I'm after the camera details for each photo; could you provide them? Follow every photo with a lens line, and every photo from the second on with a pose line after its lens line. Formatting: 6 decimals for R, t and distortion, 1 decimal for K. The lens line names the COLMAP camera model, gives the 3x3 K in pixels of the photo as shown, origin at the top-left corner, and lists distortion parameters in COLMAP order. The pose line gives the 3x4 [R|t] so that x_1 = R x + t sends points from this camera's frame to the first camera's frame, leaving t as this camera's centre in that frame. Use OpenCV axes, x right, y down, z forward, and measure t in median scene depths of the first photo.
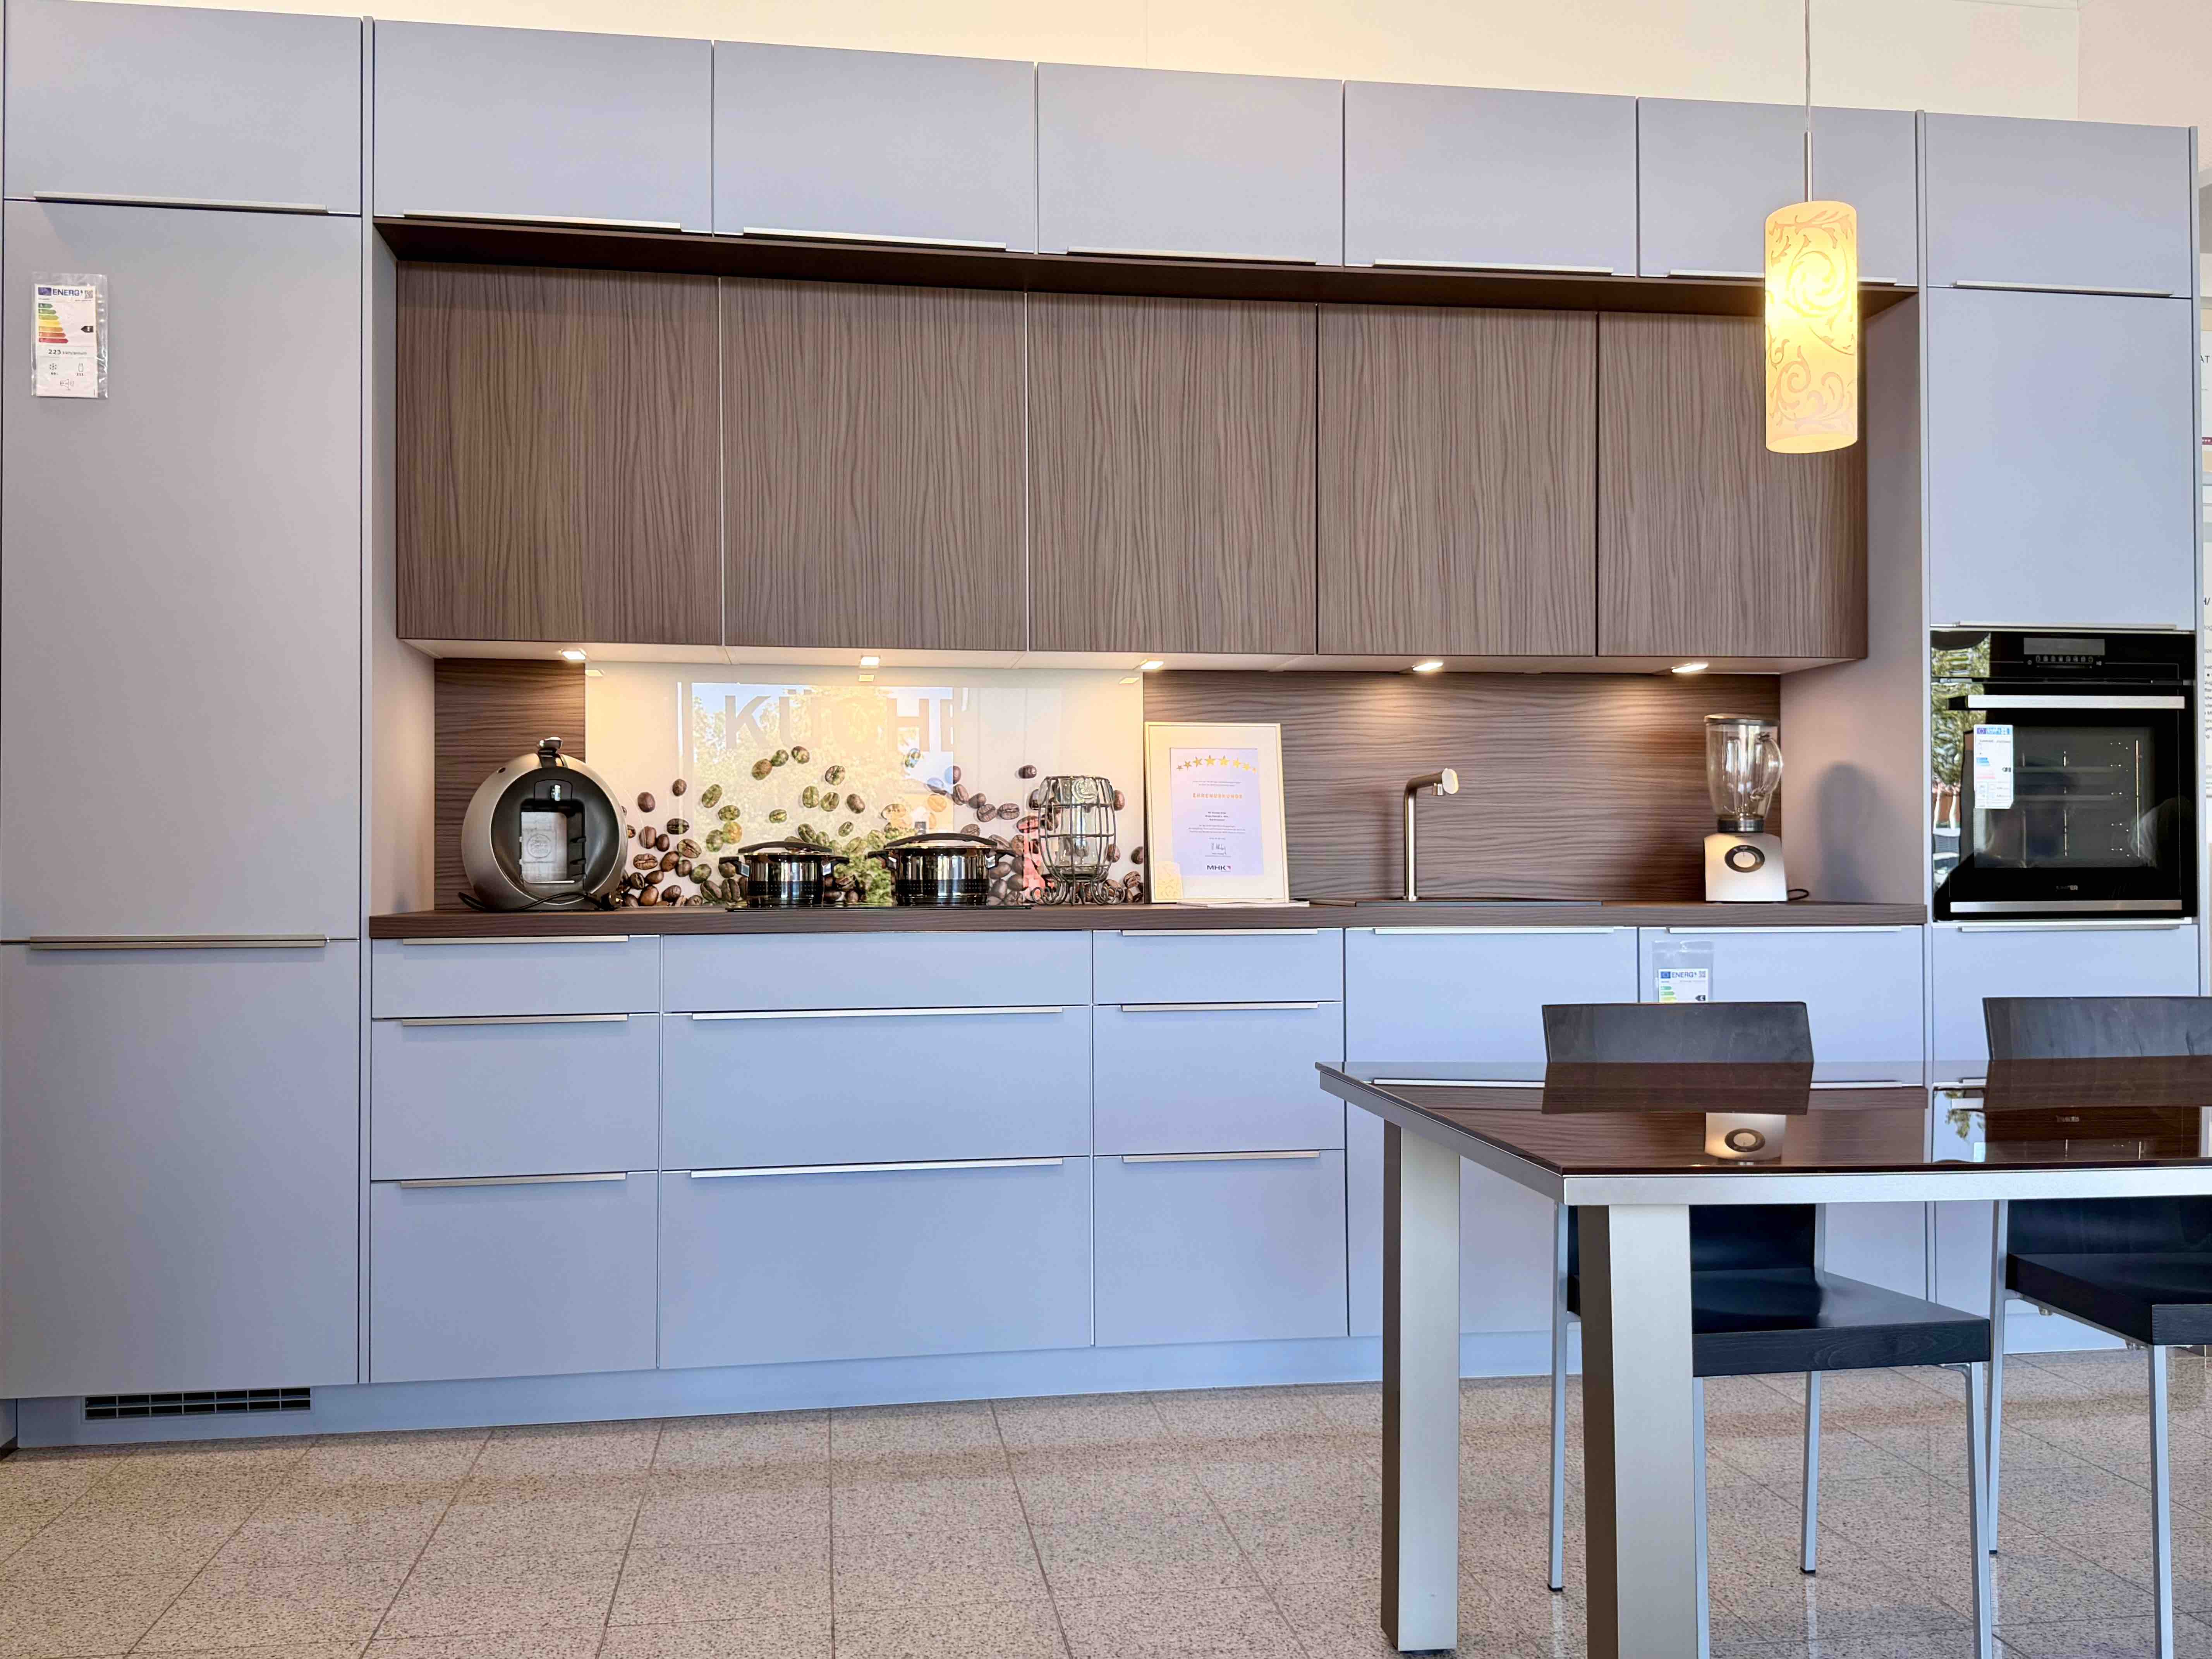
lens RADIAL K [[1876.1, 0, 1106.0], [0, 1876.1, 829.5], [0, 0, 1]] dist [0.113819, -0.223432]
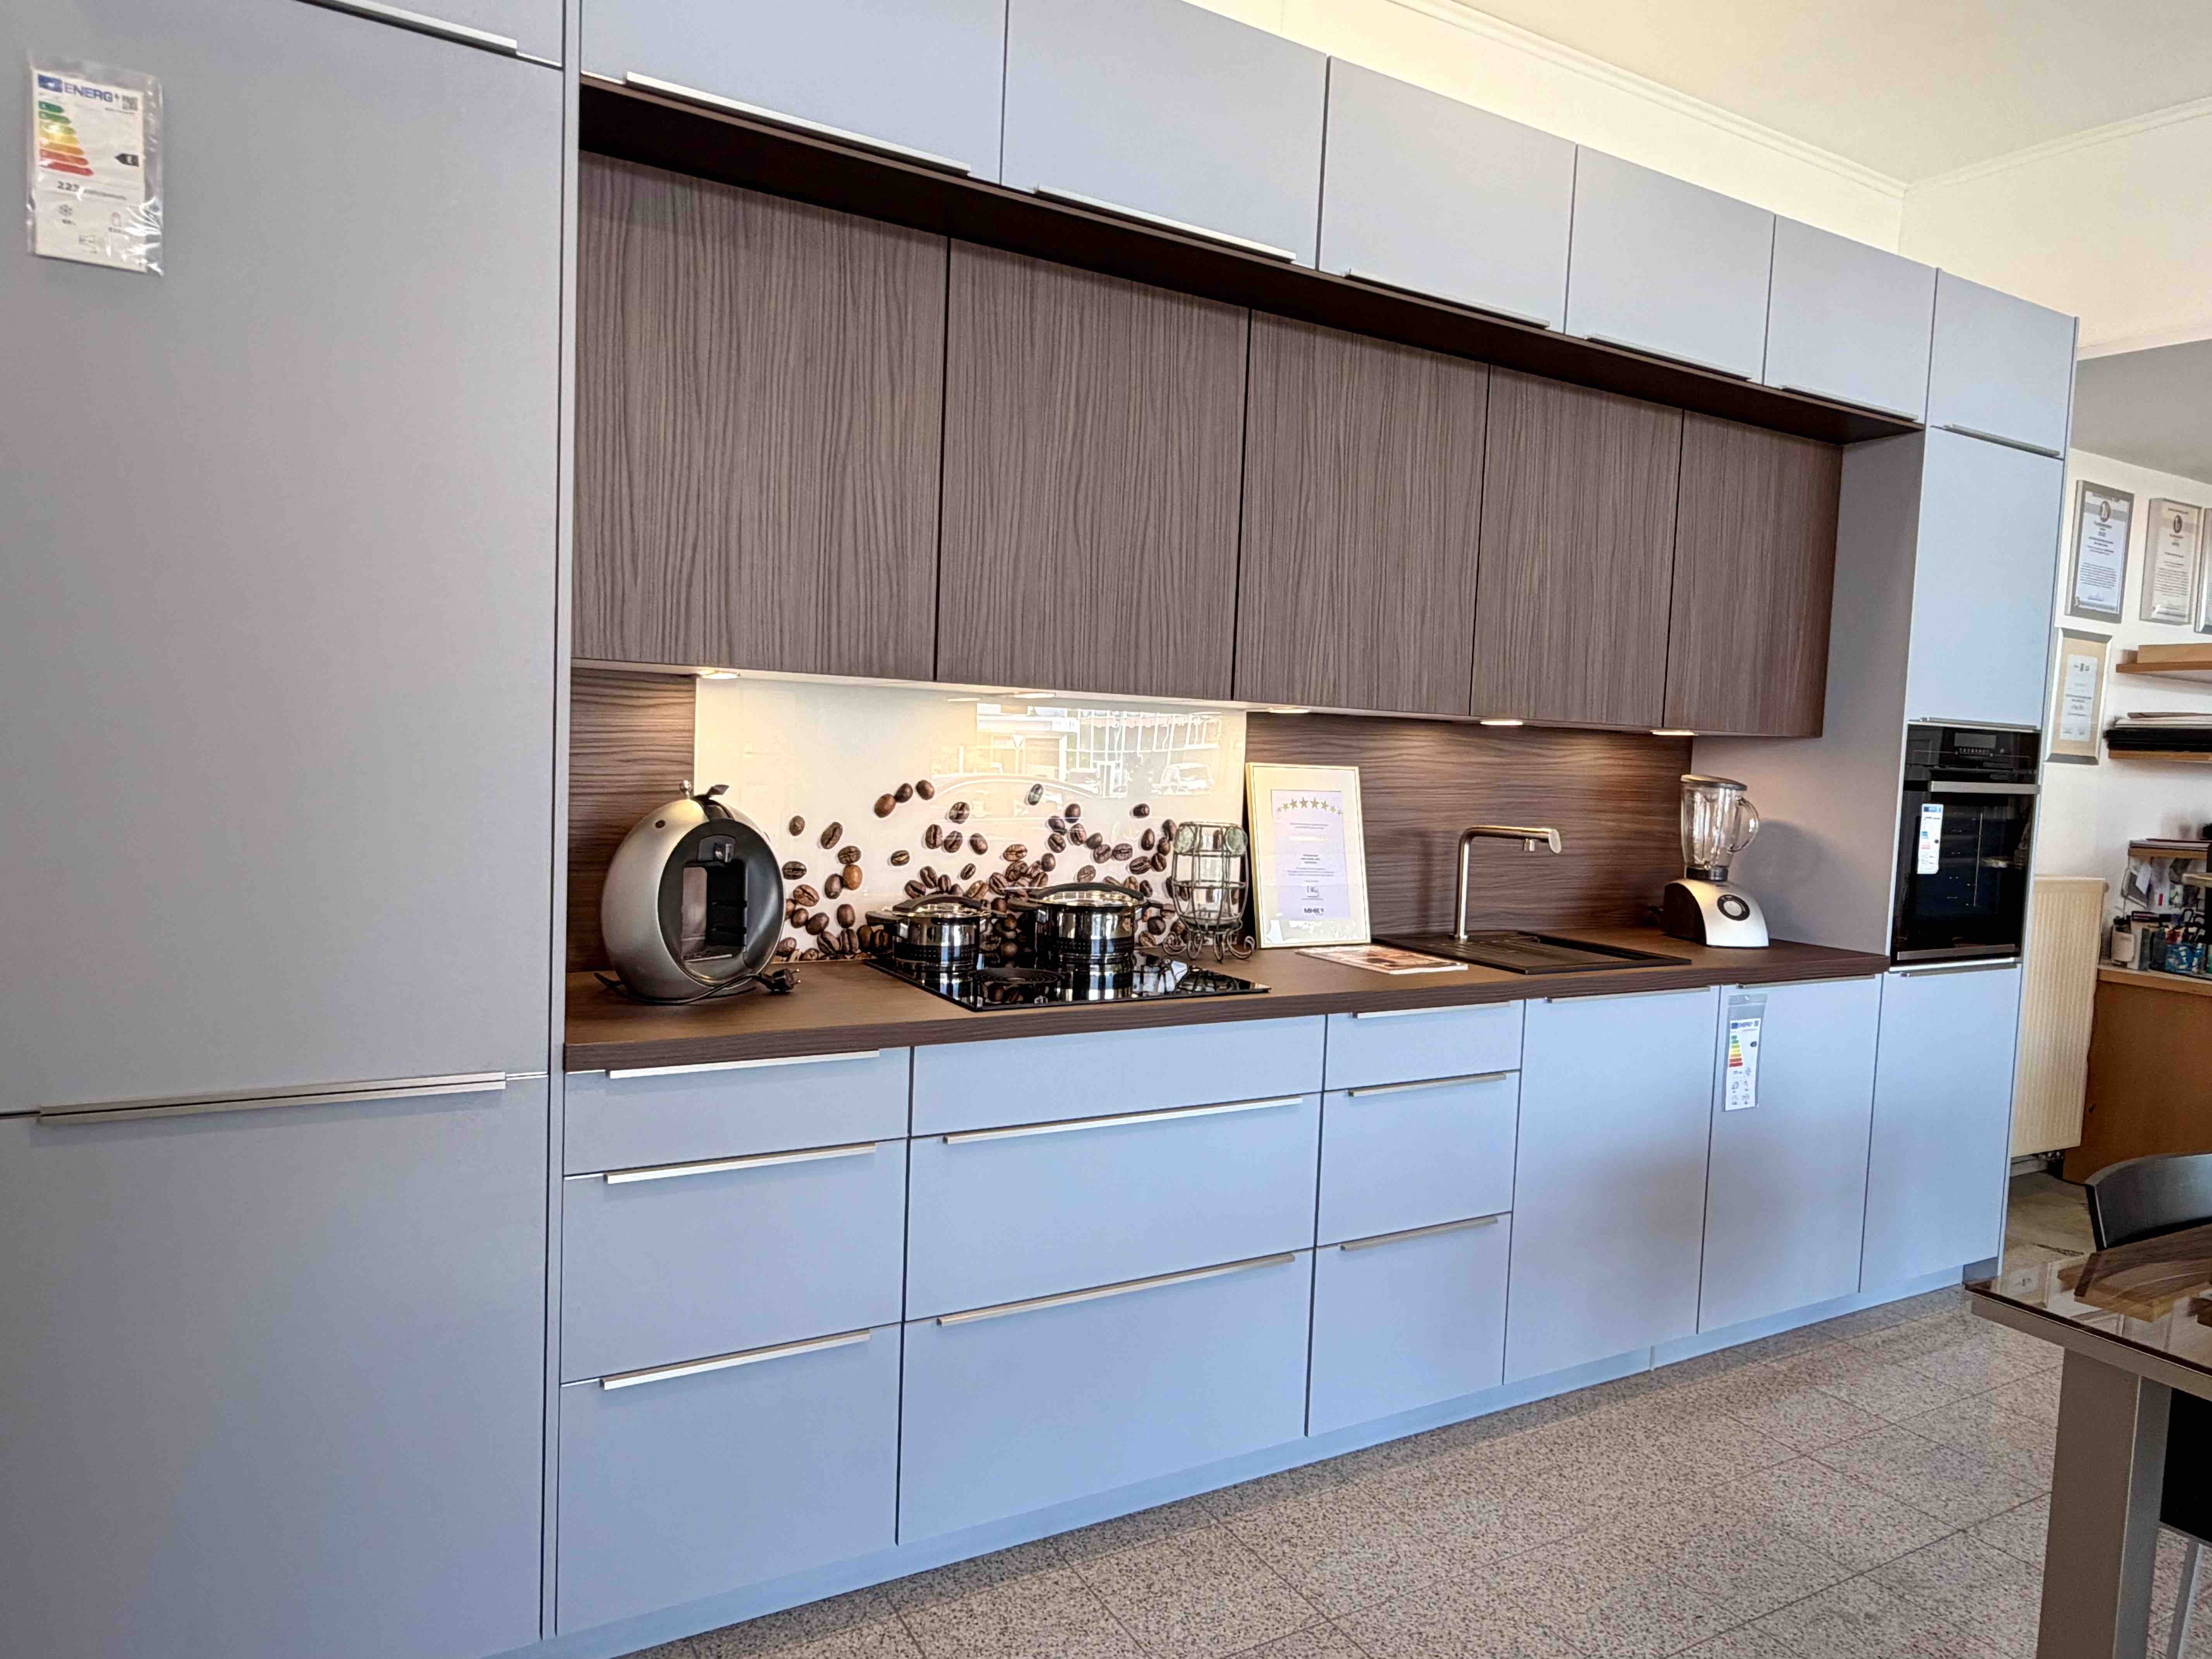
lens RADIAL K [[1387.7, 0, 1097.6], [0, 1387.7, 831.8], [0, 0, 1]] dist [-0.000737, -0.001383]
pose [[0.932482, 0.018877, 0.360722, -0.334716], [-0.049414, 0.995912, 0.075618, -0.076236], [-0.357819, -0.088337, 0.929603, 0.364359]]
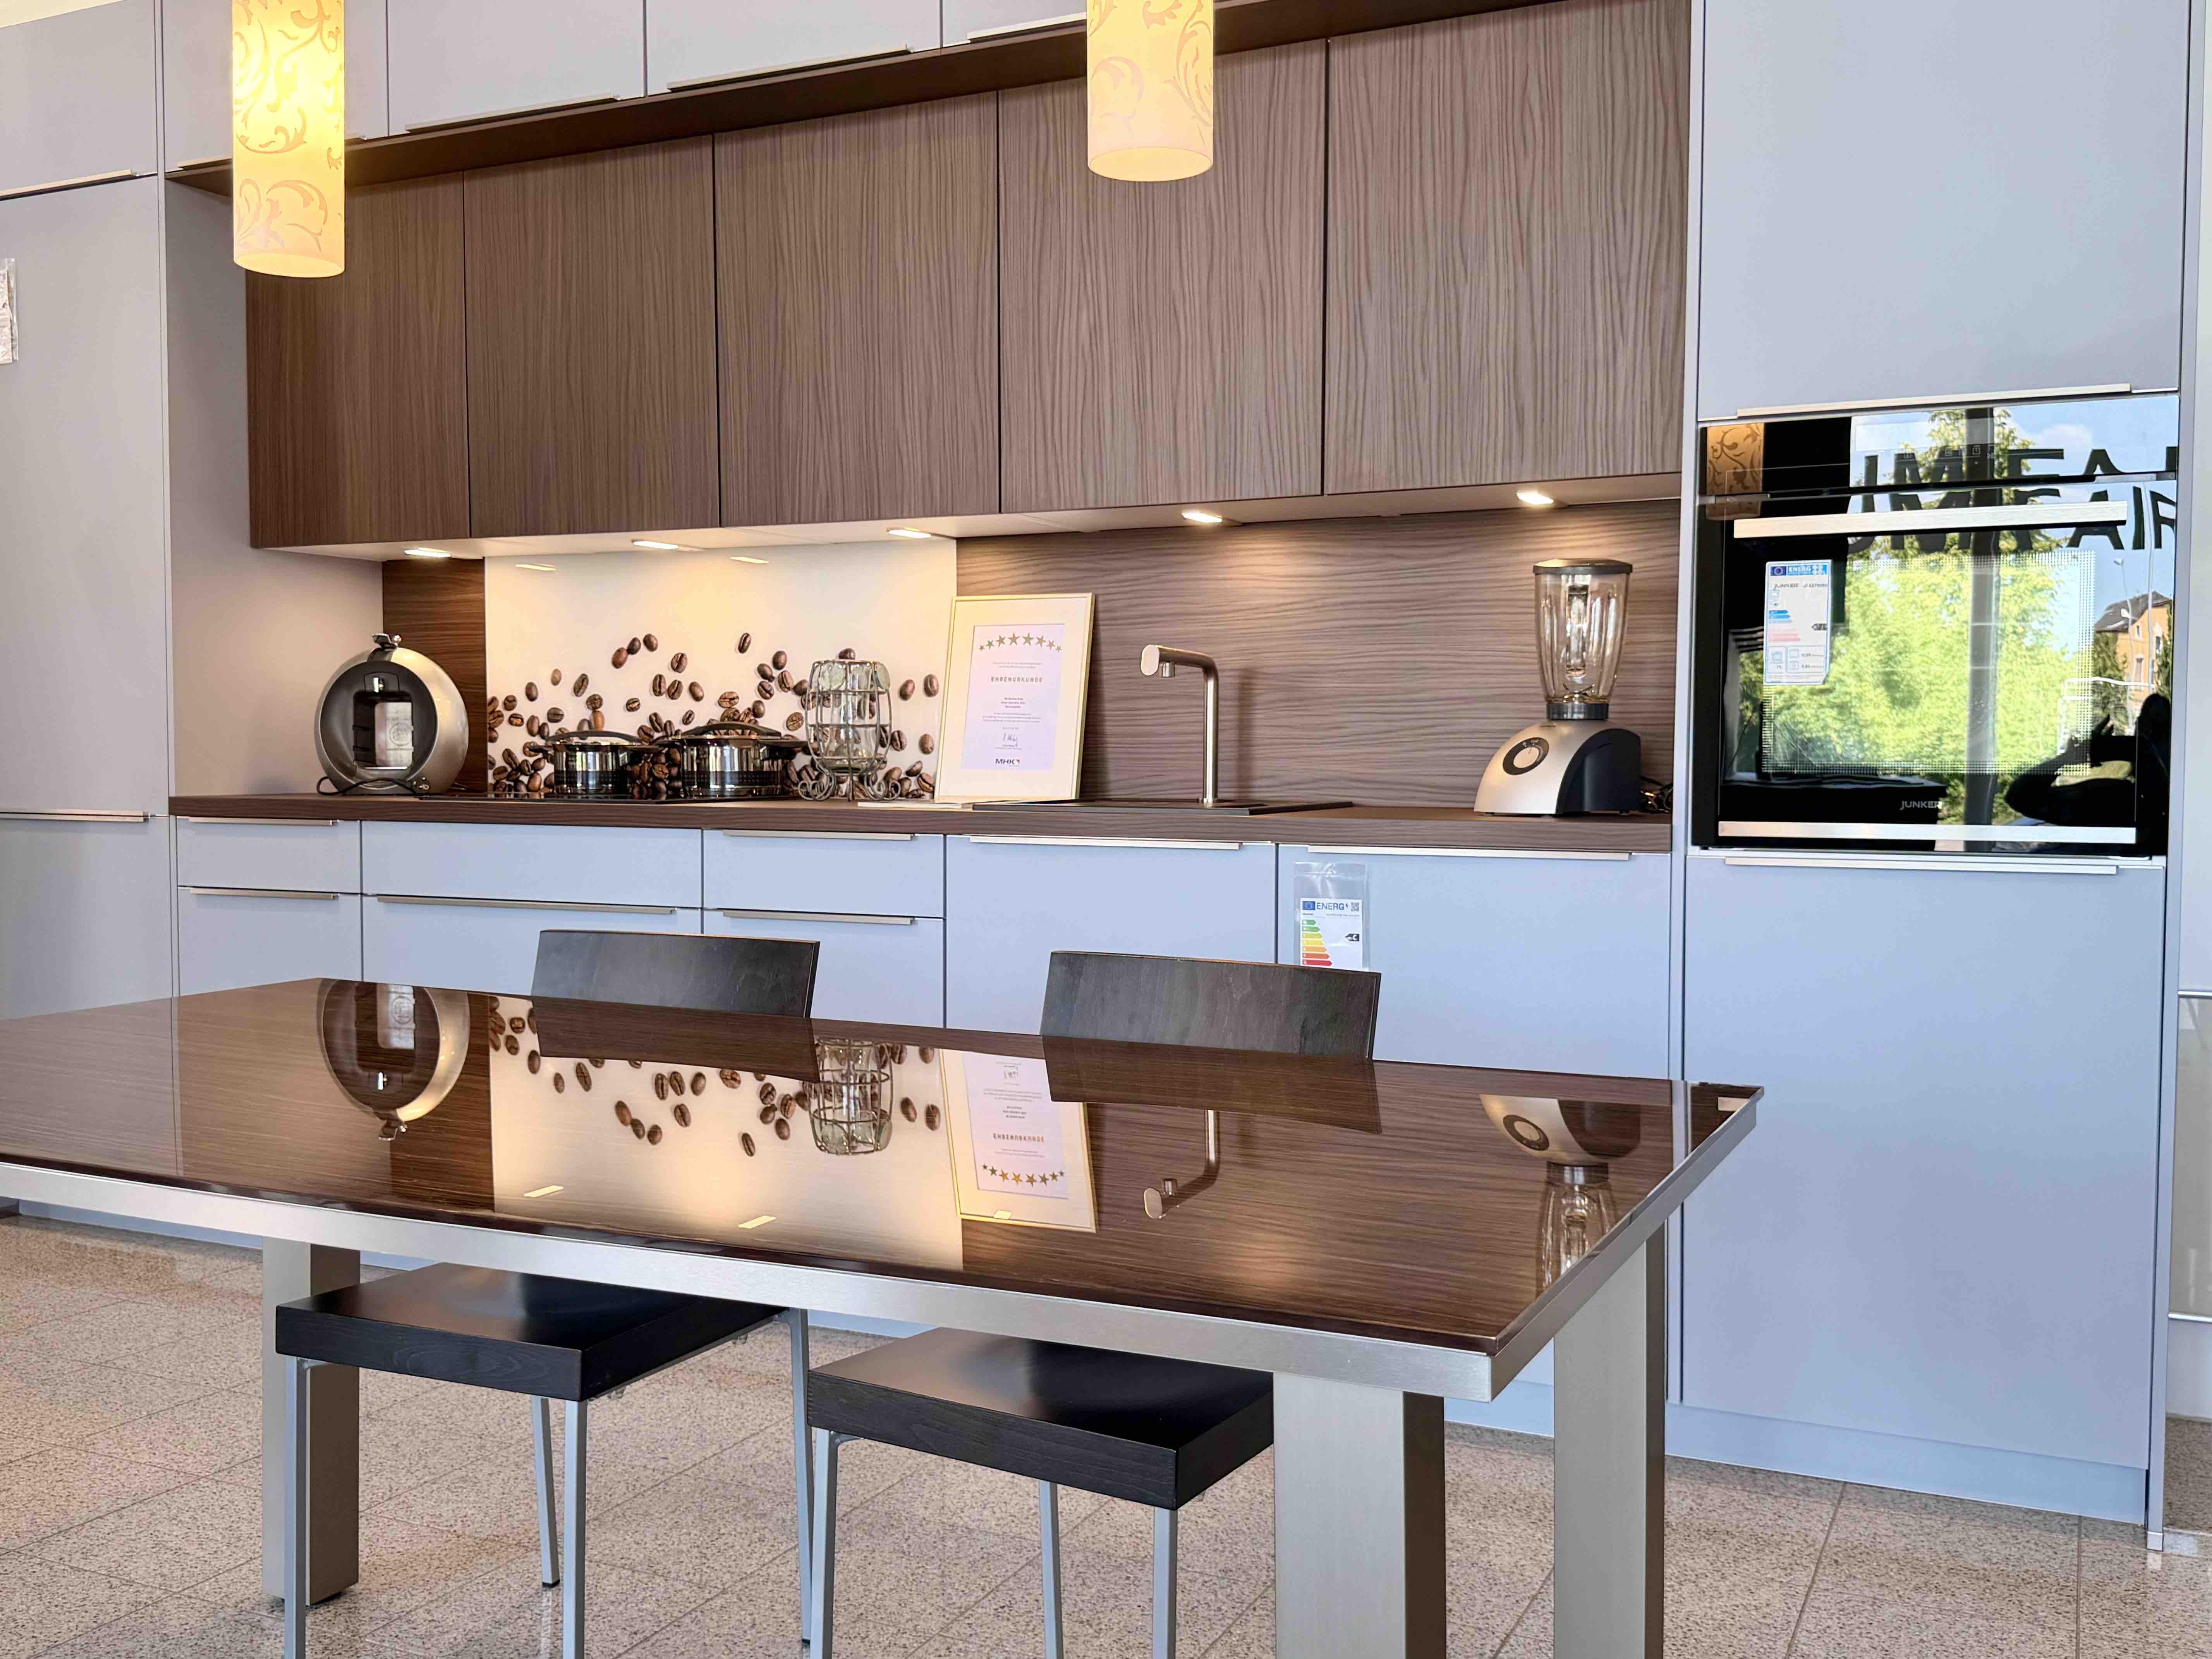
lens RADIAL K [[2011.5, 0, 1106.0], [0, 2011.5, 829.5], [0, 0, 1]] dist [0.140124, -0.293003]
pose [[0.829765, 0.029297, -0.557343, 0.653935], [0.005187, 0.998173, 0.060192, -0.004574], [0.558089, -0.052836, 0.828098, 0.253572]]
